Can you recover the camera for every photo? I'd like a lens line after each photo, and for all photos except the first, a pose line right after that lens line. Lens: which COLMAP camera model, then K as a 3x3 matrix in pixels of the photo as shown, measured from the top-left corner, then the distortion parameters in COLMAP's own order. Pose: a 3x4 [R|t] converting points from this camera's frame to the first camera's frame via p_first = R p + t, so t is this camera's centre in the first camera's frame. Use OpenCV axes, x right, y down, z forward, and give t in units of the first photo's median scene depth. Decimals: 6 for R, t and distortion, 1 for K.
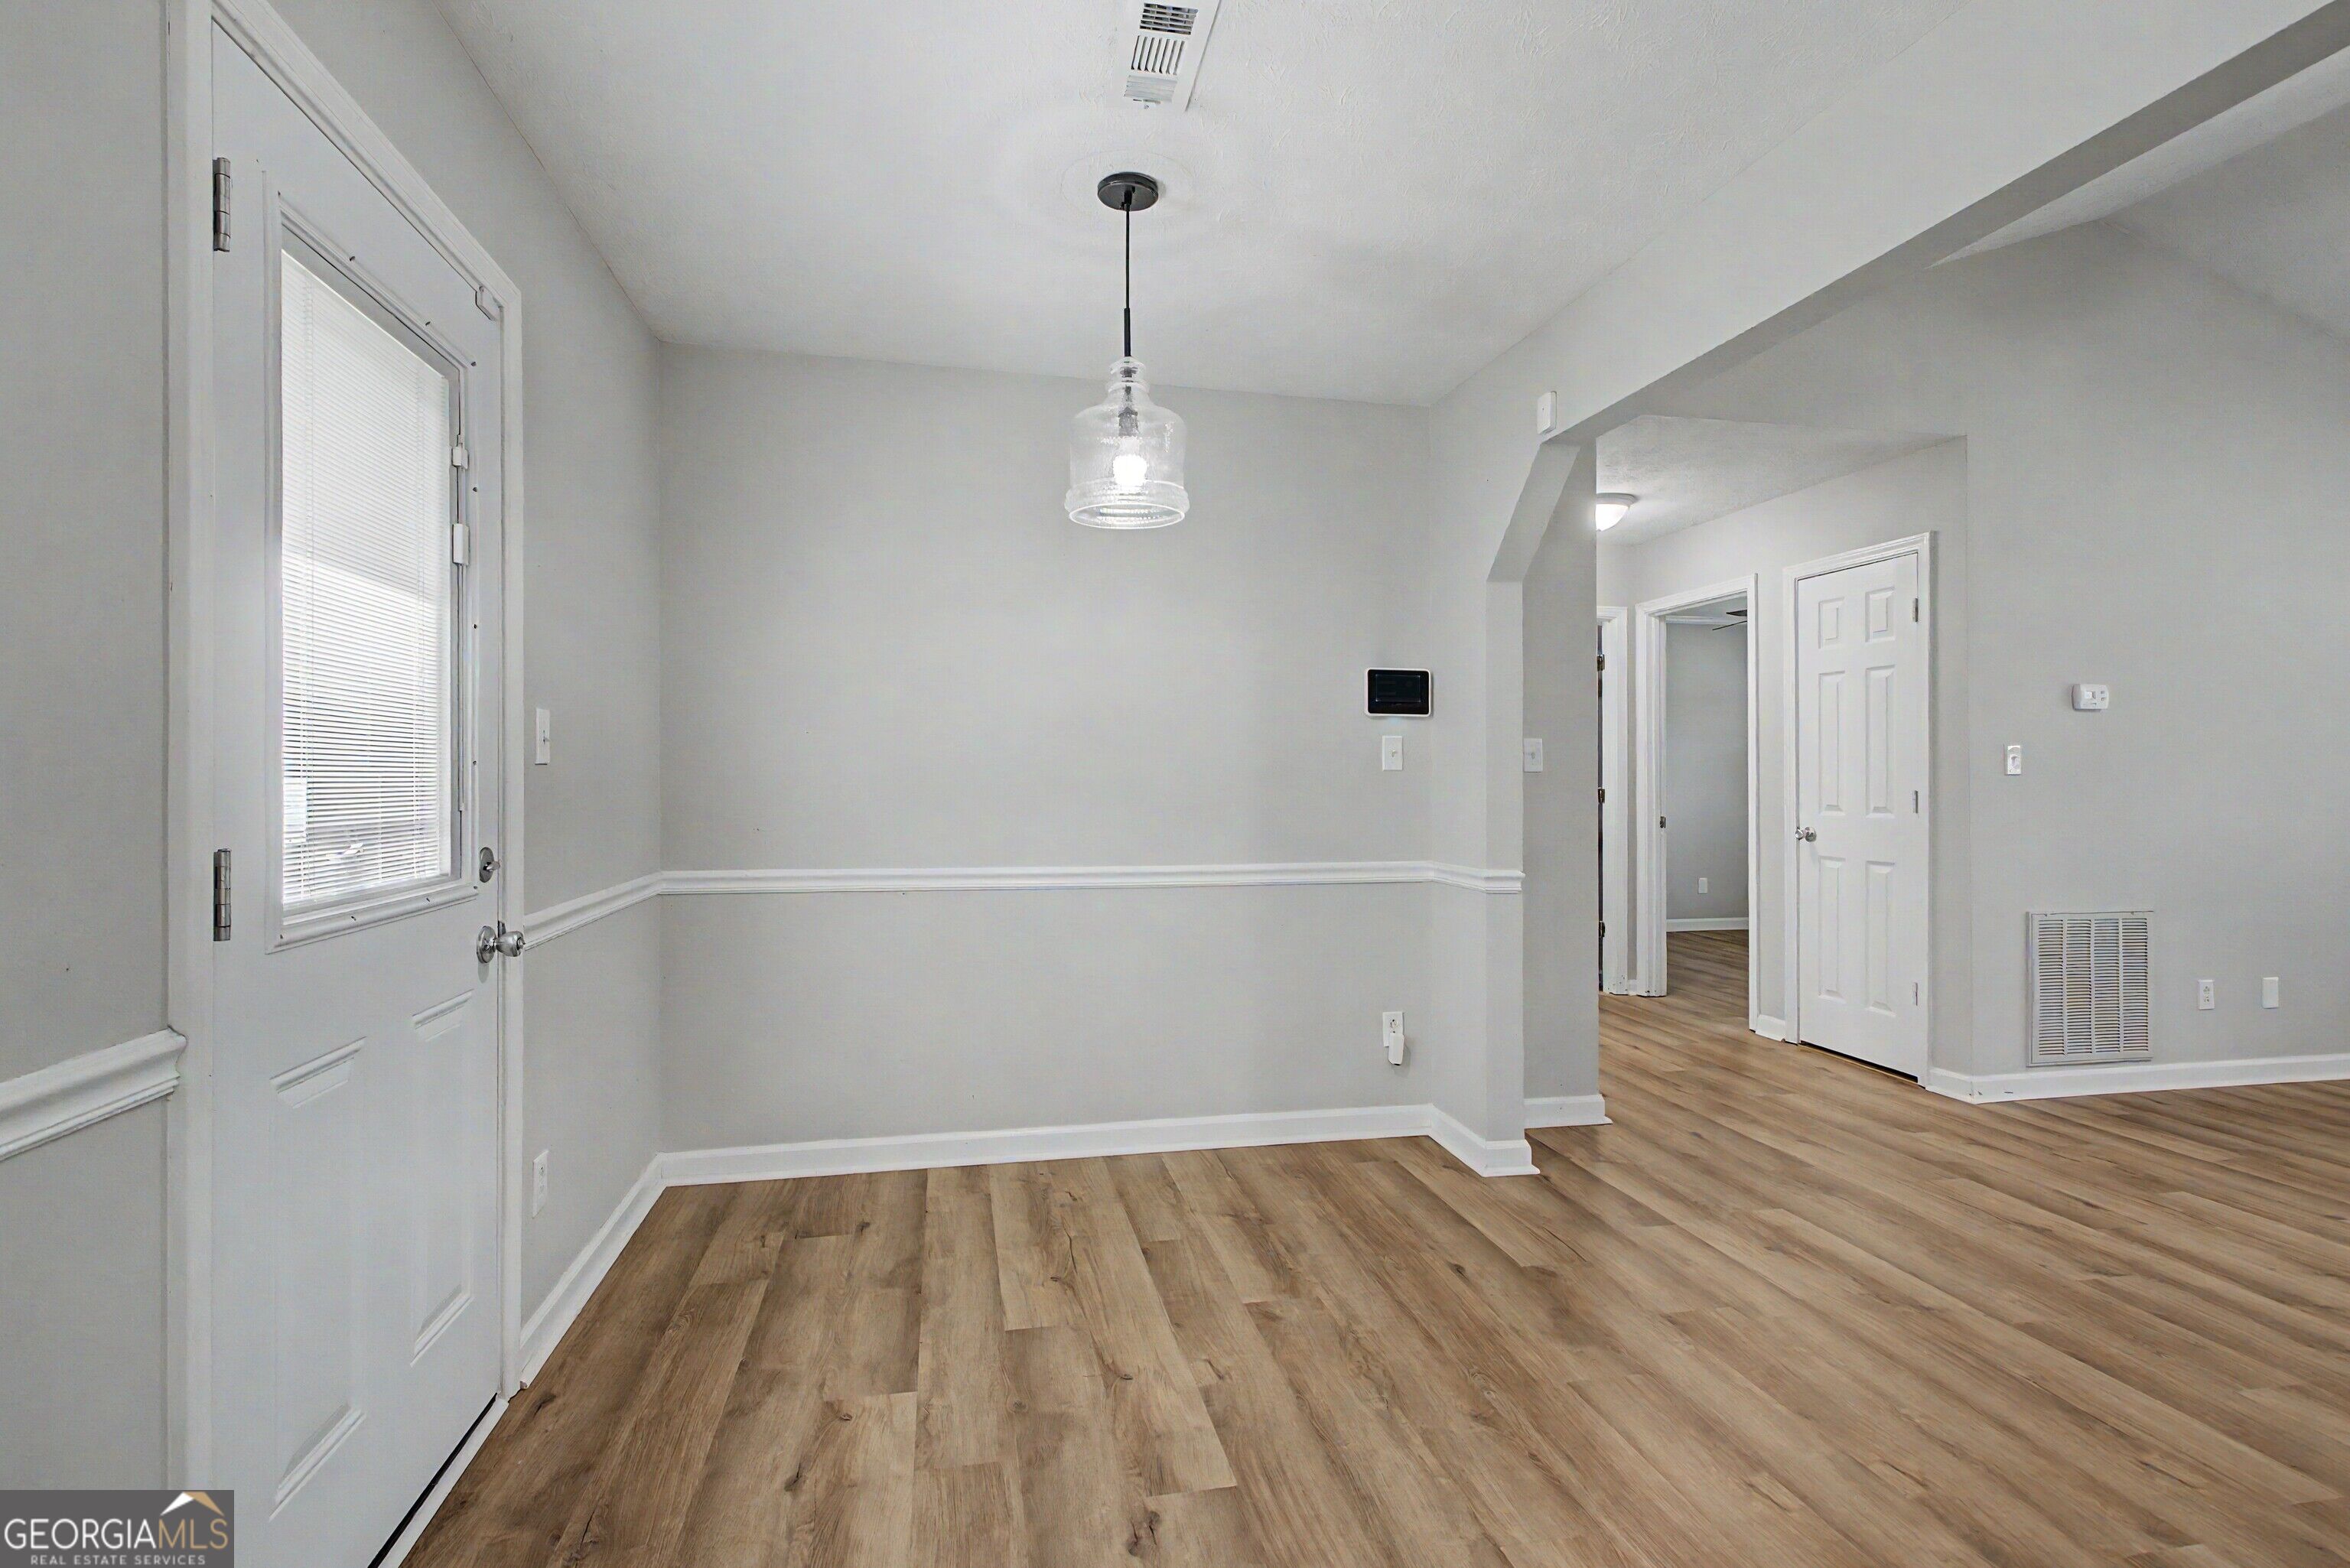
lens RADIAL K [[1094.7, 0, 1141.8], [0, 1094.7, 766.8], [0, 0, 1]] dist [0.004686, 0.000346]
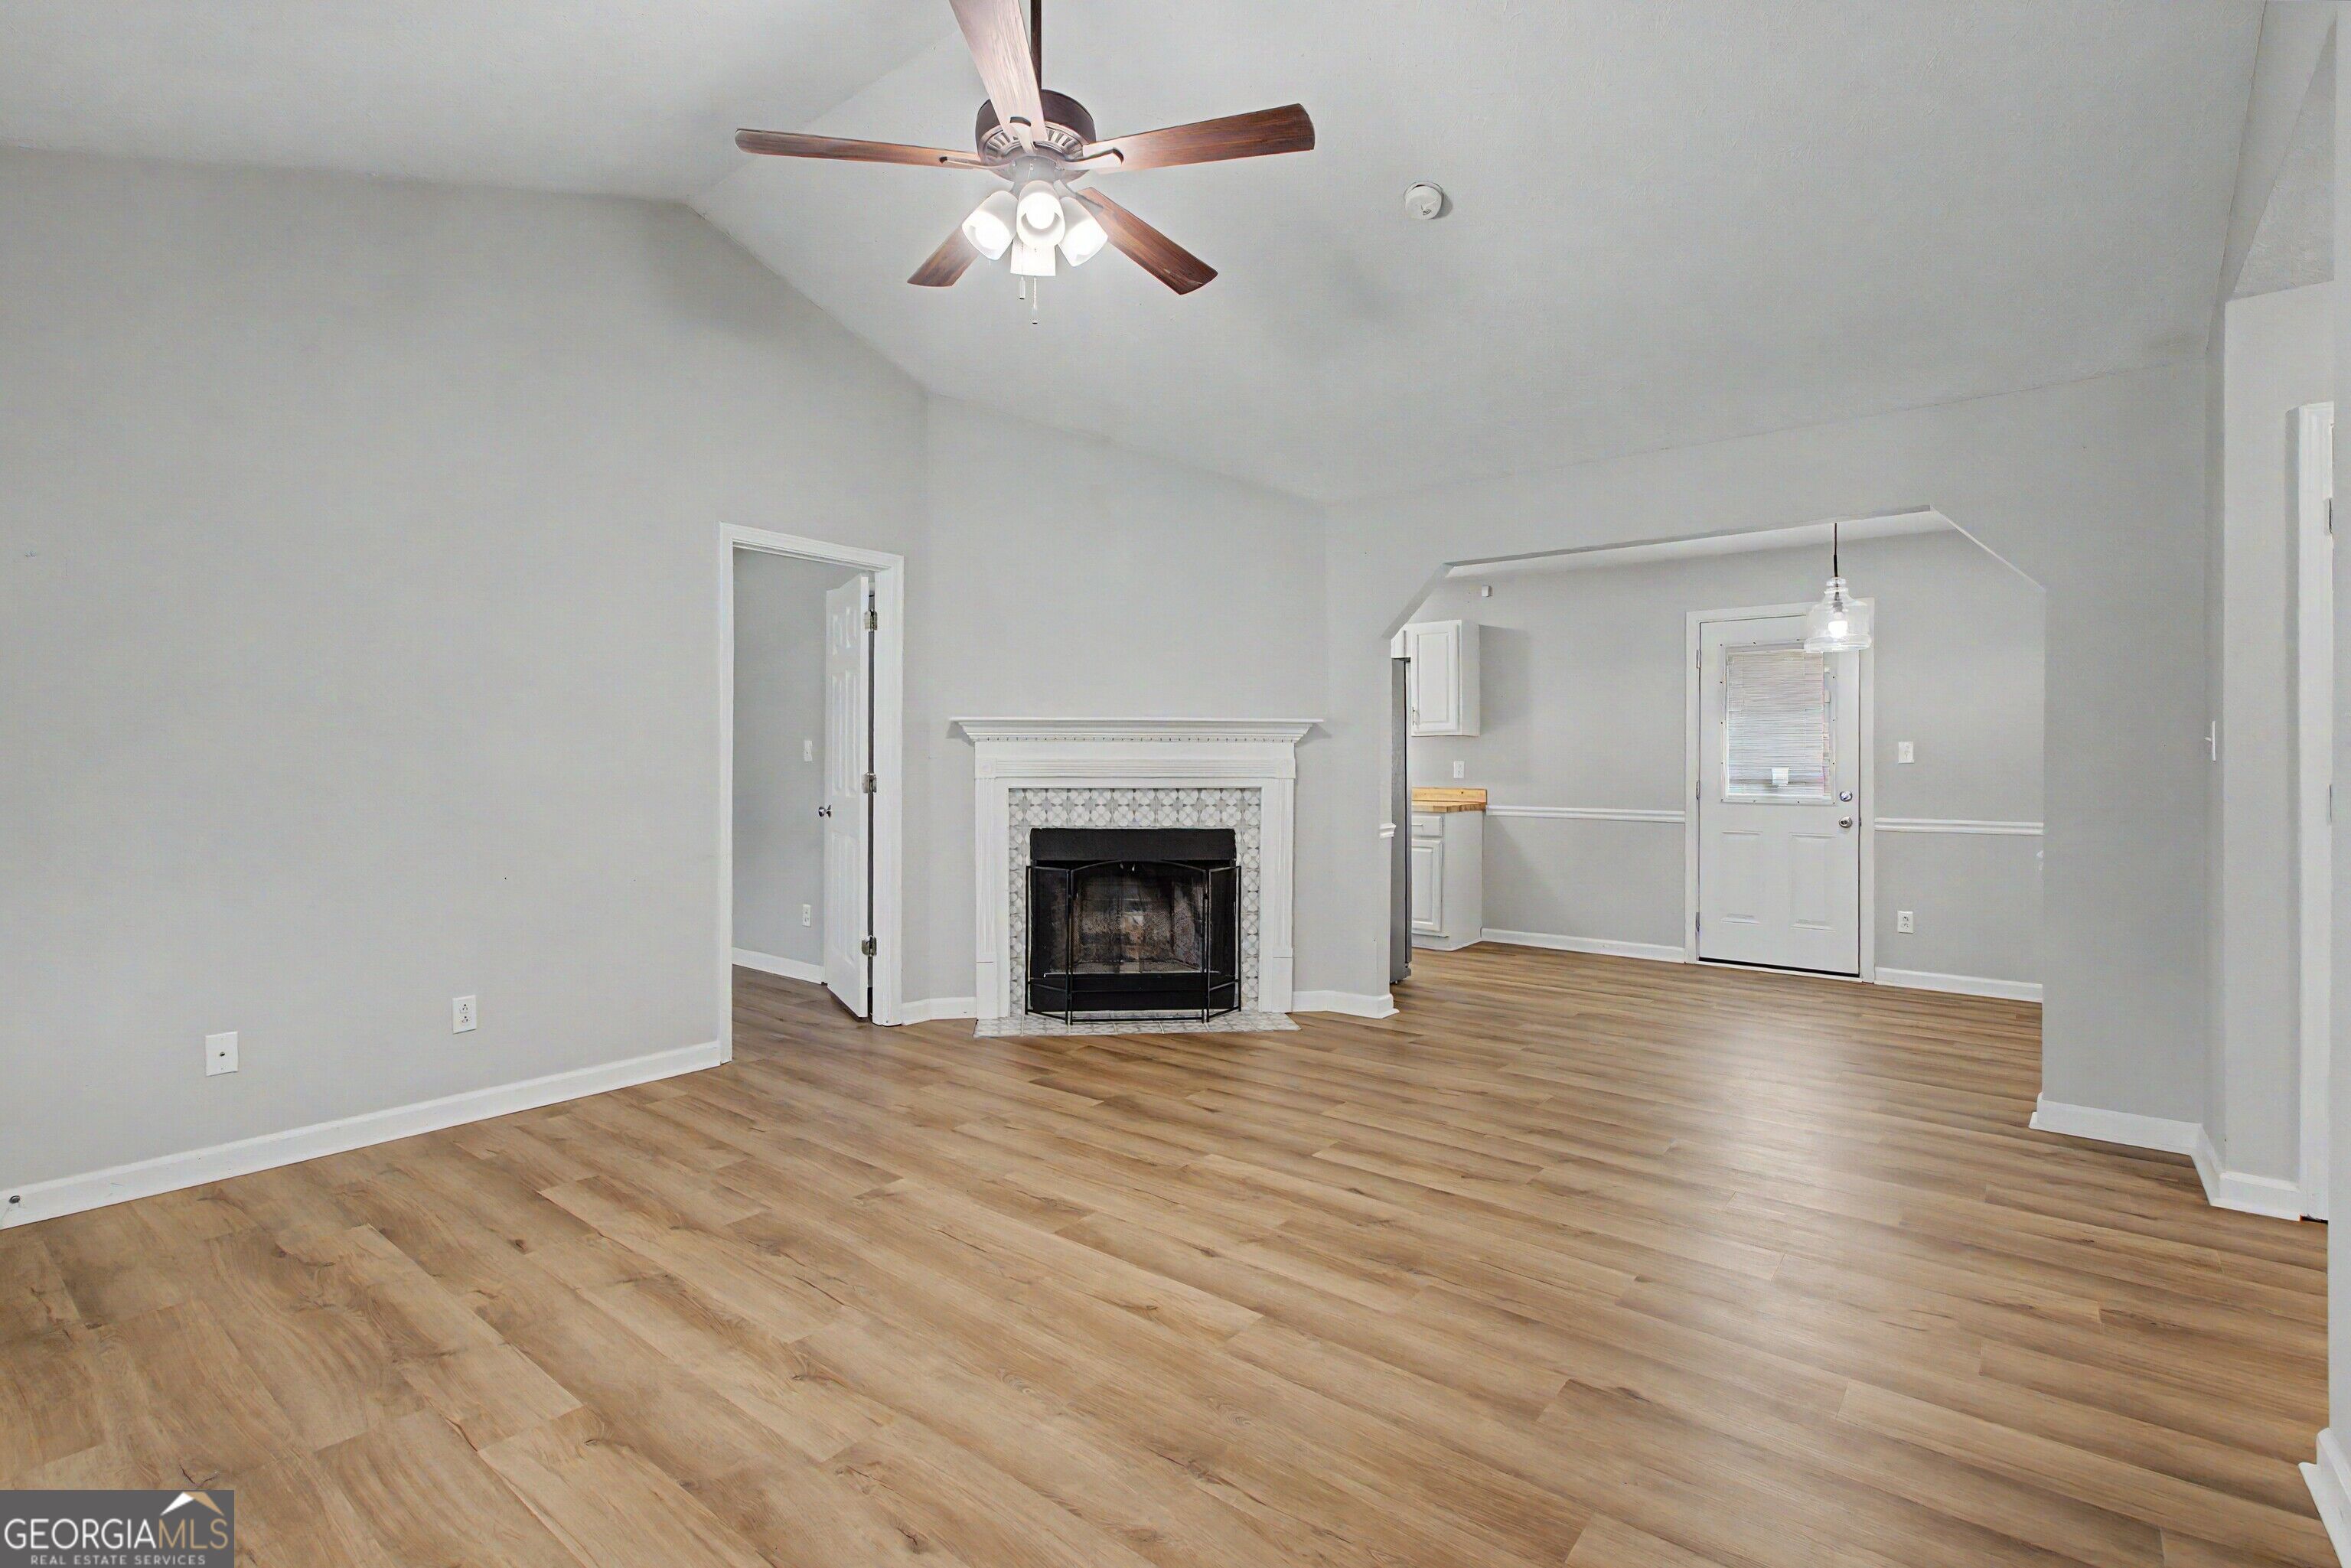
lens RADIAL K [[1095.2, 0, 1142.2], [0, 1095.2, 766.8], [0, 0, 1]] dist [0.004686, 0.000346]
pose [[-0.767284, -0.004543, -0.641291, 1.400417], [-0.000443, 0.999978, -0.006554, 0.013146], [0.641307, -0.004745, -0.767270, 1.020340]]
